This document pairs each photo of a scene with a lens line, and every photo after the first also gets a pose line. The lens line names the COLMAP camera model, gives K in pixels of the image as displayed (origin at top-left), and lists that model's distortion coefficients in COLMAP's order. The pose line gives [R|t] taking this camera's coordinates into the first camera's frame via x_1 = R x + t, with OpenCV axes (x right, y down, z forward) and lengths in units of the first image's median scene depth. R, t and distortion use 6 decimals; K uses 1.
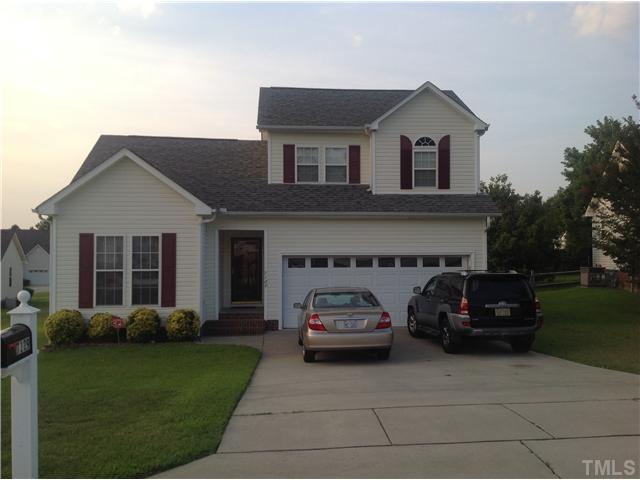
lens RADIAL K [[617.4, 0, 320.0], [0, 617.4, 240.0], [0, 0, 1]] dist [0.154850, -0.443255]
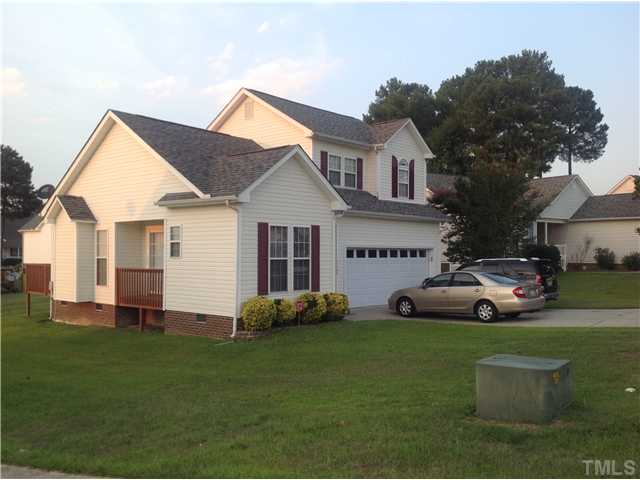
lens RADIAL K [[617.4, 0, 320.0], [0, 617.4, 240.0], [0, 0, 1]] dist [0.154850, -0.443255]
pose [[0.732049, 0.021793, 0.680904, -0.986586], [-0.020022, 0.999745, -0.010472, 0.026888], [-0.680958, -0.005967, 0.732298, 0.189654]]
